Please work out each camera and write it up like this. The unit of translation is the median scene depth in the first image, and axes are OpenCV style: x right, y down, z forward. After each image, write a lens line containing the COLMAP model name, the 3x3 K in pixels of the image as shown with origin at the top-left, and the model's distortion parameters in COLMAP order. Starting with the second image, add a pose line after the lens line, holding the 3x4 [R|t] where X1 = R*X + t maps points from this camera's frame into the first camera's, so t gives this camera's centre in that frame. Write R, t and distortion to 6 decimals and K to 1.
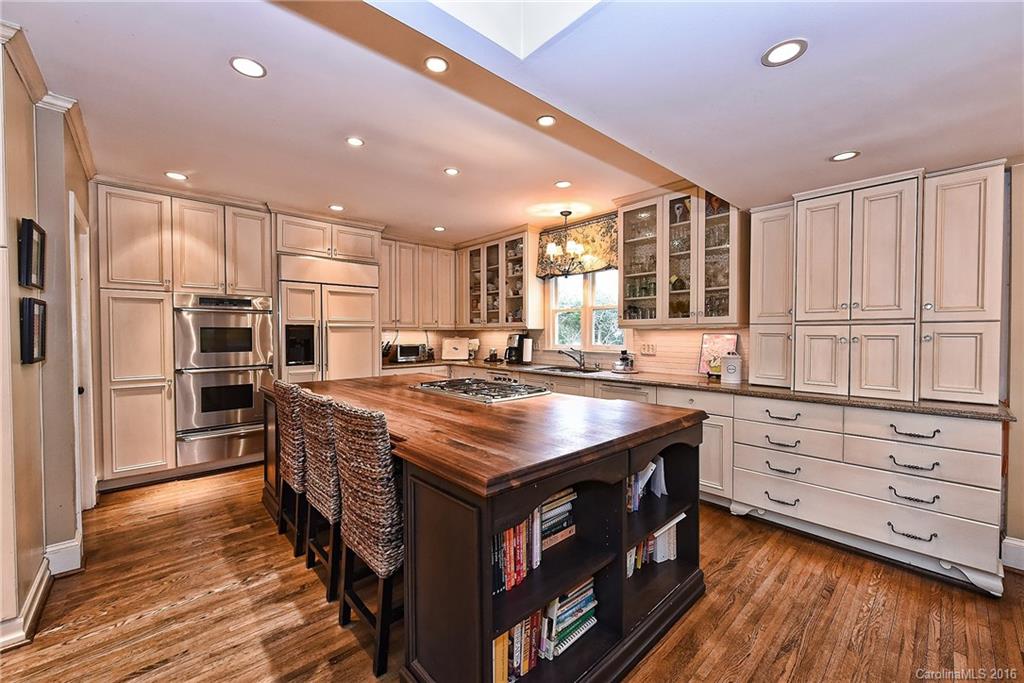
lens RADIAL K [[400.9, 0, 510.1], [0, 400.9, 342.2], [0, 0, 1]] dist [-0.000342, 0.000367]
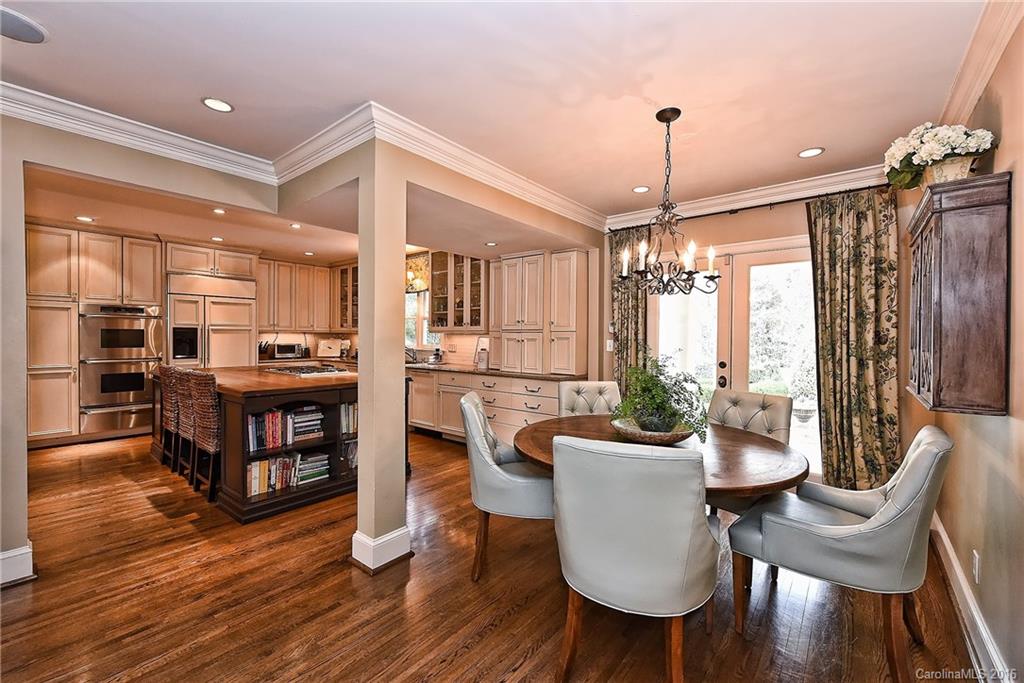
lens RADIAL K [[421.3, 0, 513.5], [0, 421.3, 340.1], [0, 0, 1]] dist [-0.000874, -0.001306]
pose [[0.988953, 0.007827, 0.148022, 0.348835], [-0.005902, 0.999892, -0.013438, 0.010158], [-0.148111, 0.012416, 0.988893, -0.540451]]
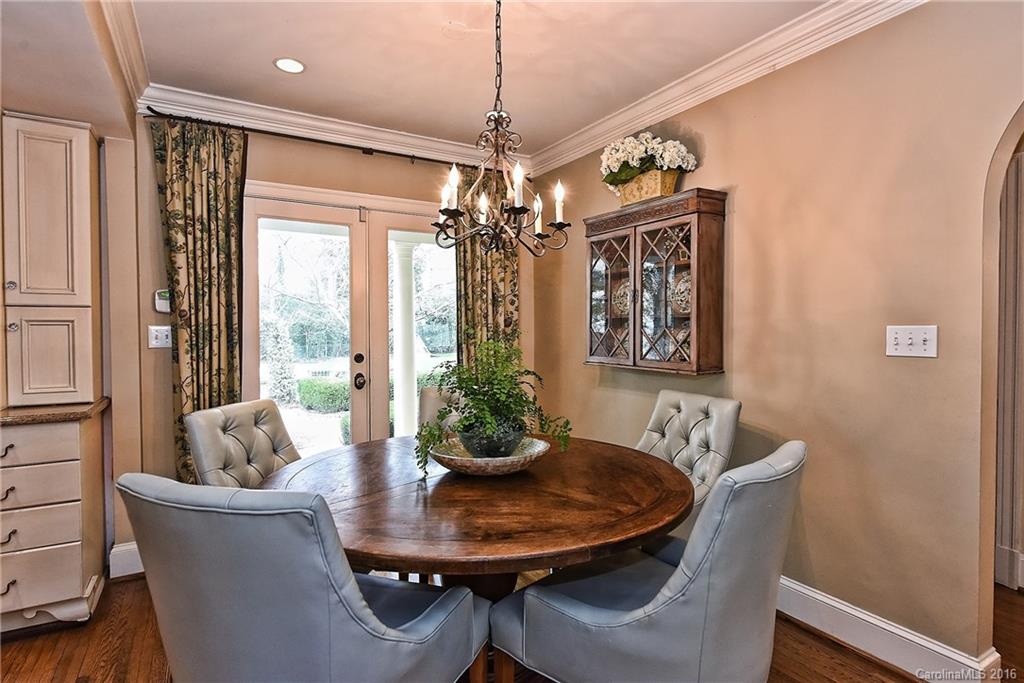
lens RADIAL K [[554.1, 0, 511.4], [0, 554.1, 337.1], [0, 0, 1]] dist [-0.000646, -0.000011]
pose [[0.172976, -0.017001, 0.984779, 0.095084], [0.020870, 0.999690, 0.013592, 0.008776], [-0.984705, 0.018201, 0.173277, -0.064681]]
